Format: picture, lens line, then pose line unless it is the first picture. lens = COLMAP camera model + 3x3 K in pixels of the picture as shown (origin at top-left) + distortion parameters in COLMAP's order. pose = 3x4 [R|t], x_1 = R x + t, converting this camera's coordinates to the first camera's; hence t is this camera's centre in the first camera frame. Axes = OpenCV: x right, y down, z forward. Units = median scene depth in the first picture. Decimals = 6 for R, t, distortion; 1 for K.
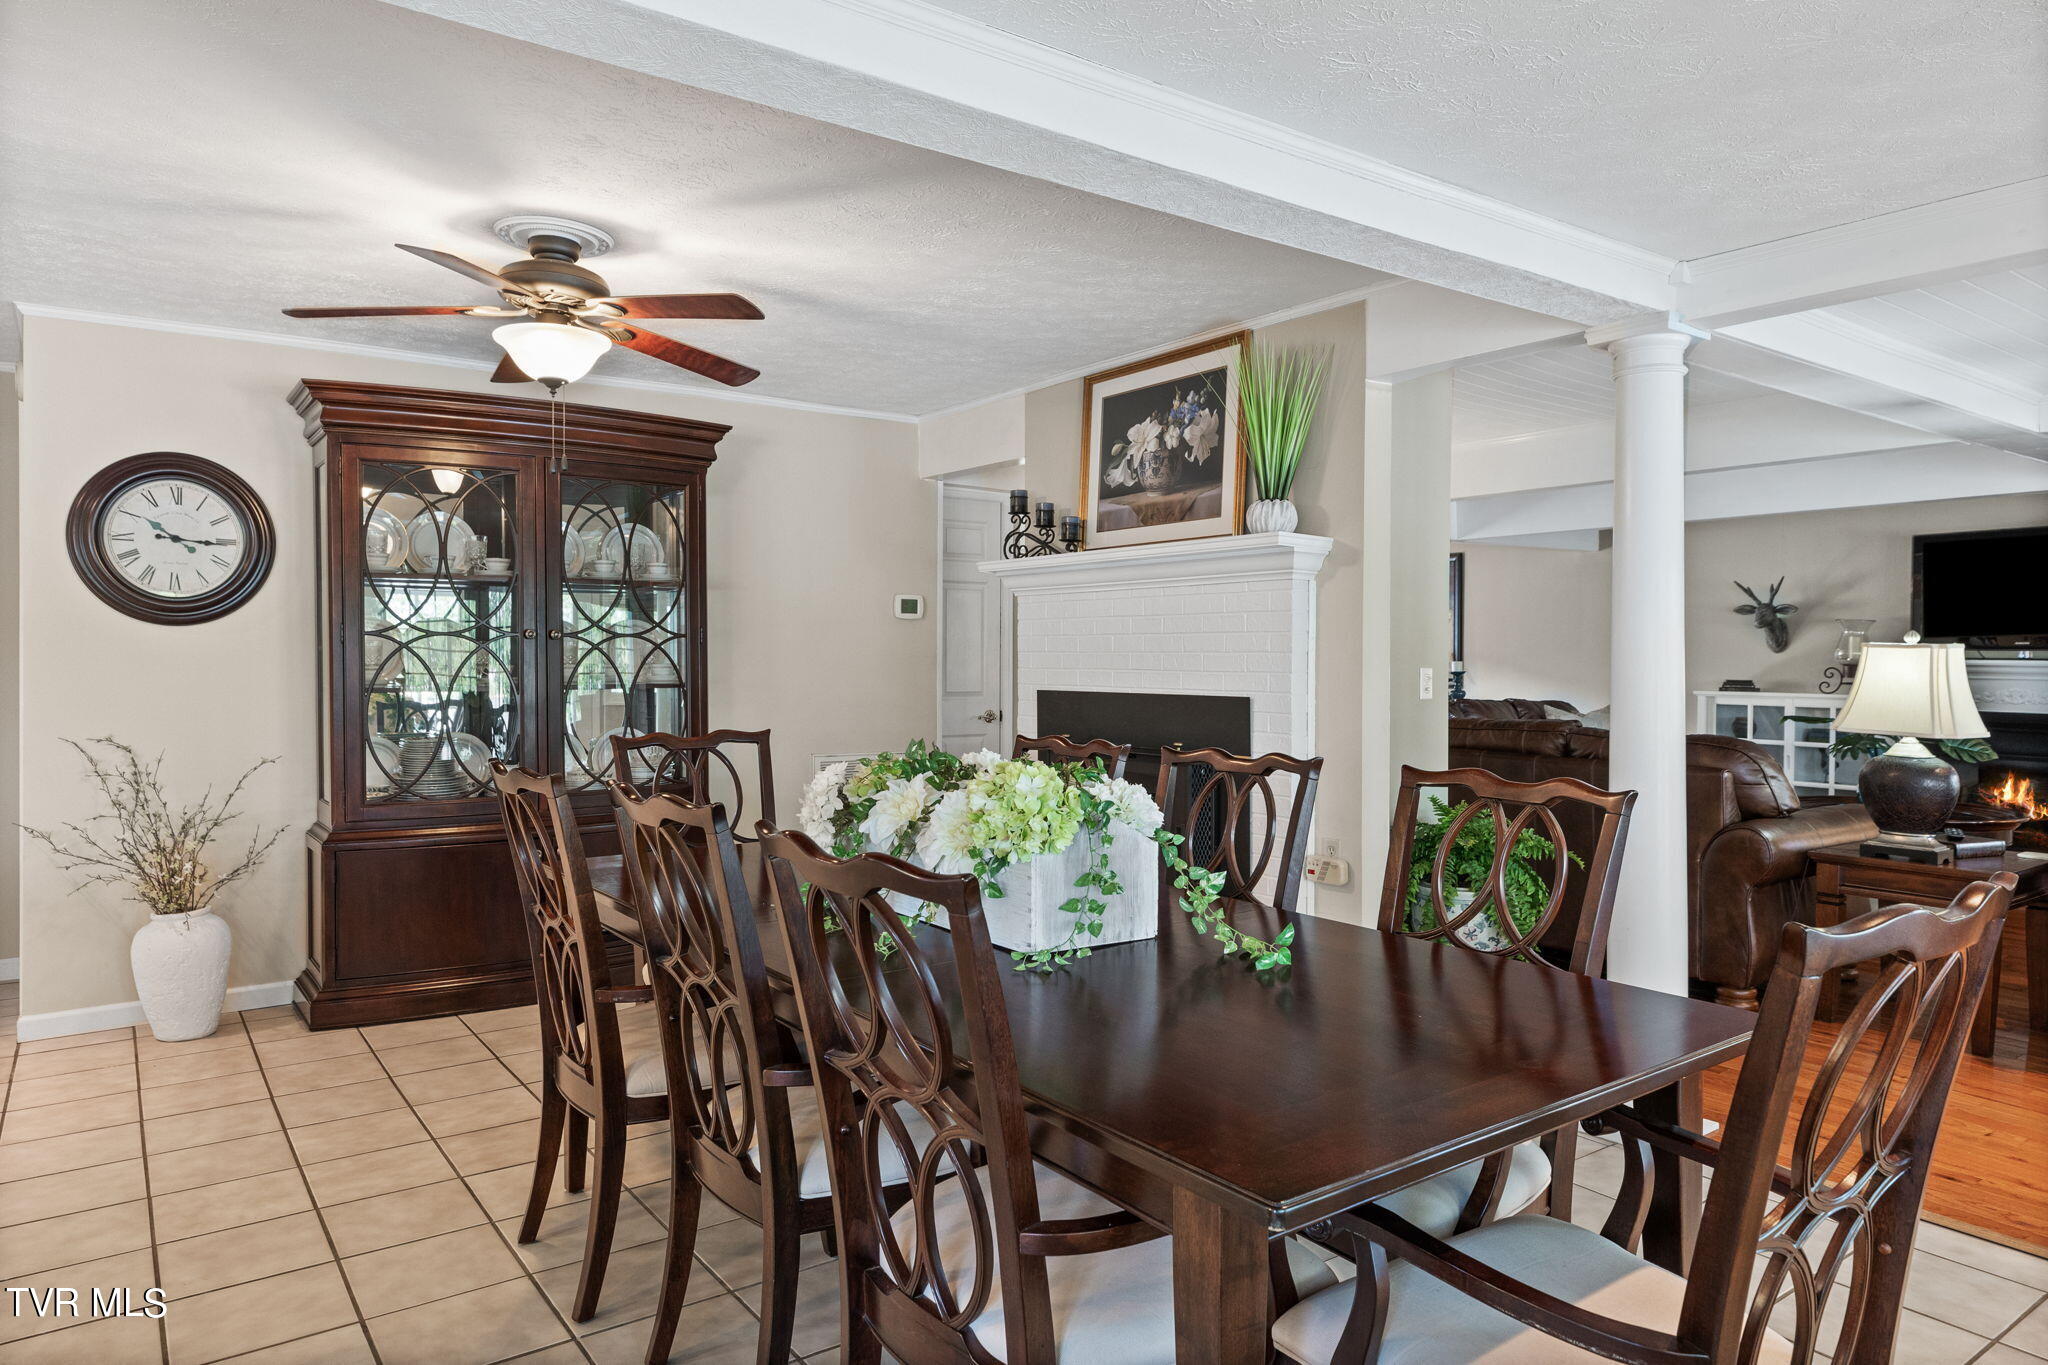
lens RADIAL K [[1303.5, 0, 1035.1], [0, 1303.5, 679.9], [0, 0, 1]] dist [0.008163, -0.001614]
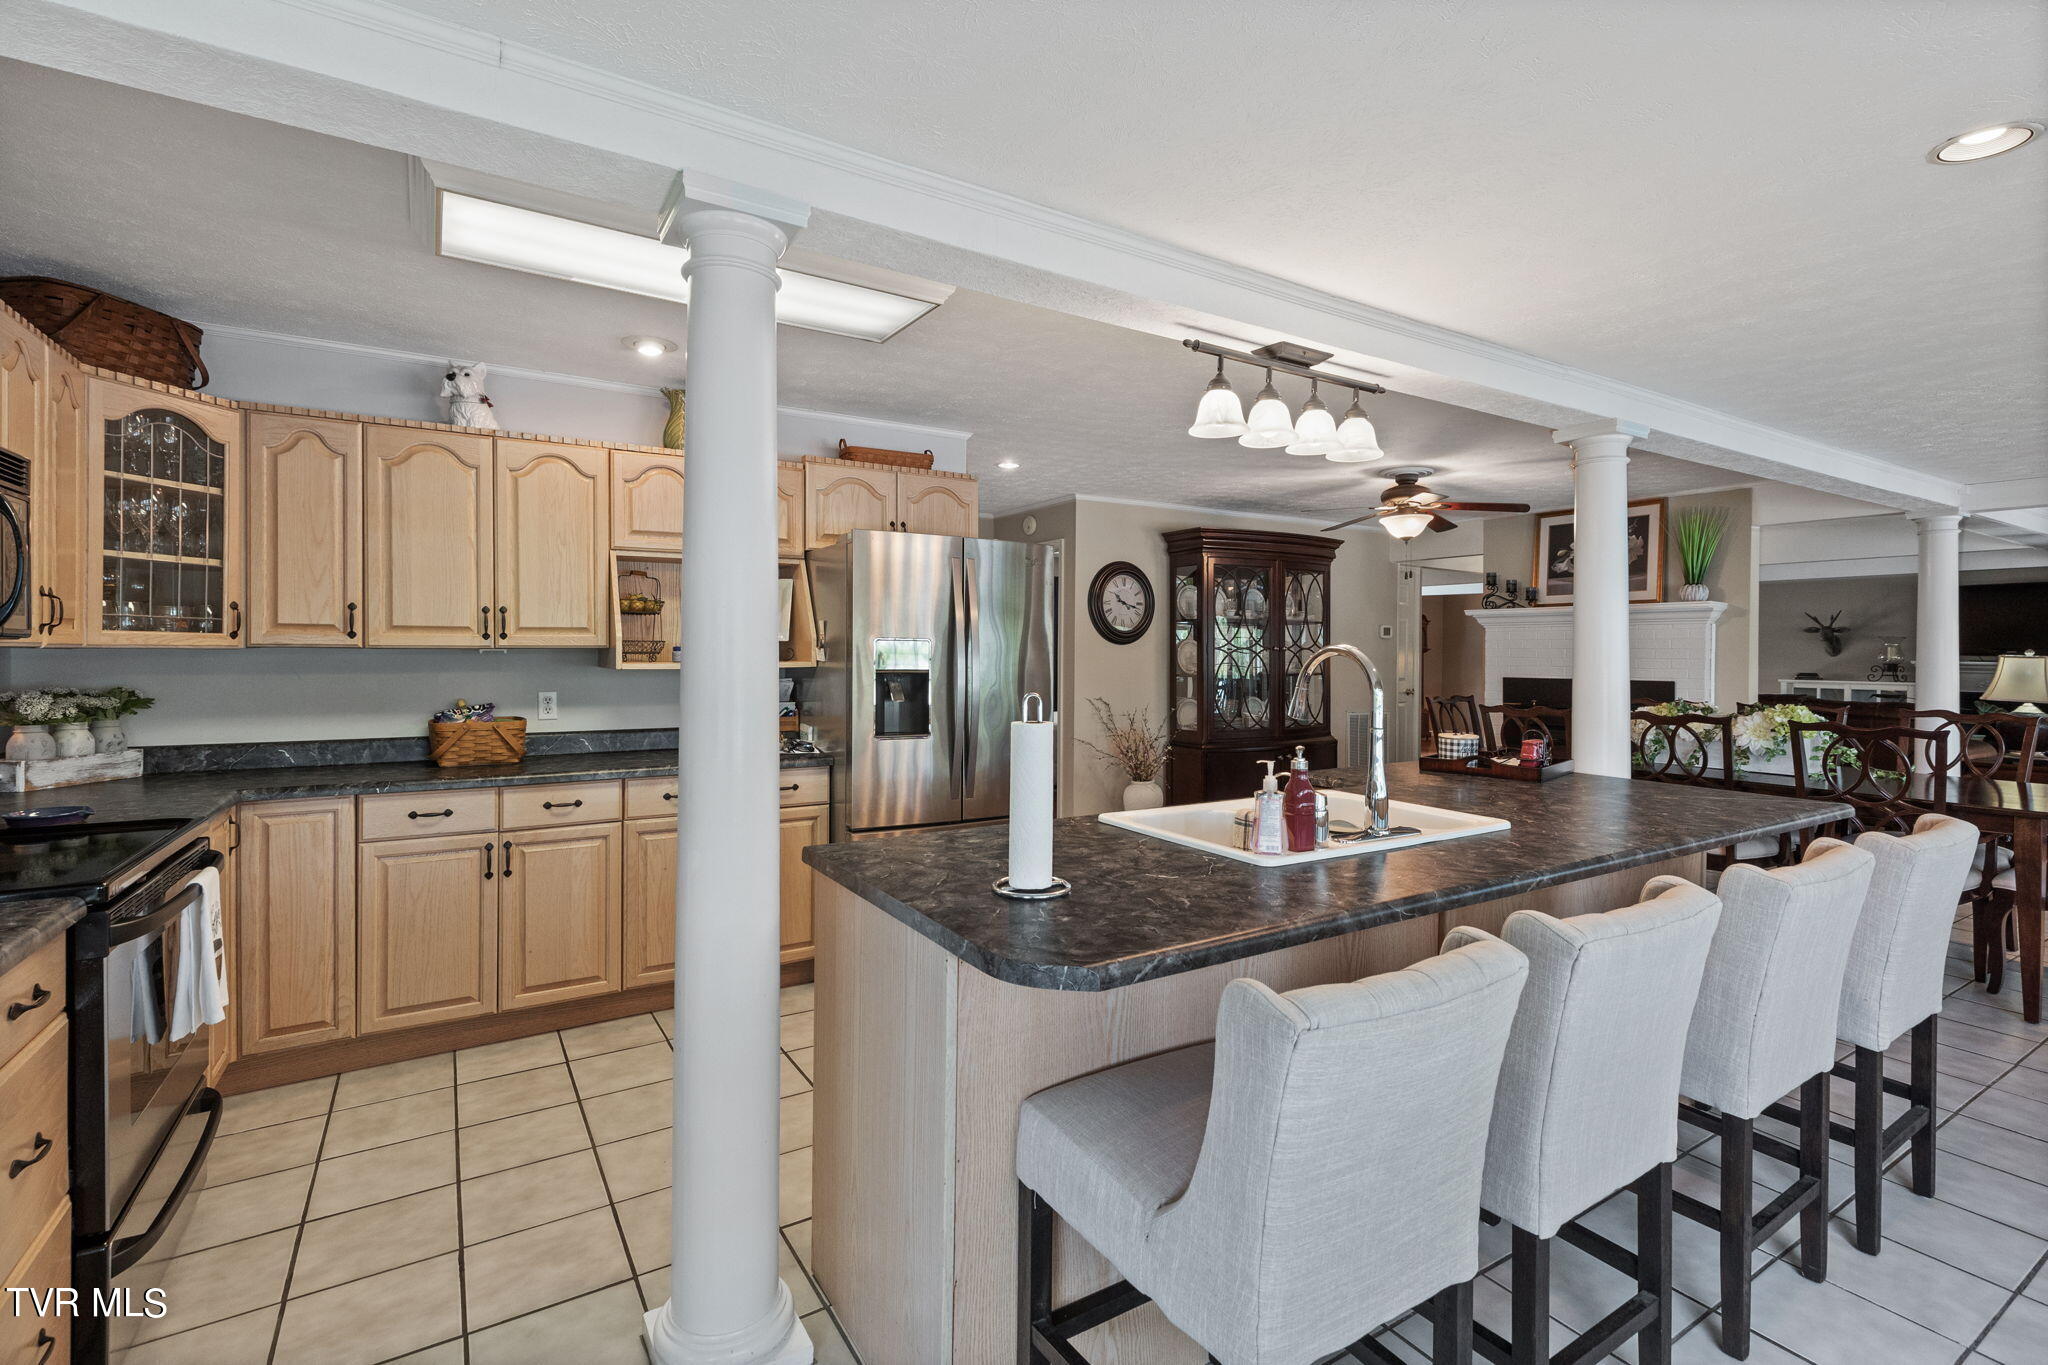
lens RADIAL K [[948.2, 0, 1010.6], [0, 948.2, 665.5], [0, 0, 1]] dist [-0.003789, -0.000845]
pose [[0.996414, 0.003947, -0.084517, -0.676029], [-0.004293, 0.999983, -0.003914, -0.000526], [0.084500, 0.004263, 0.996414, -0.502483]]
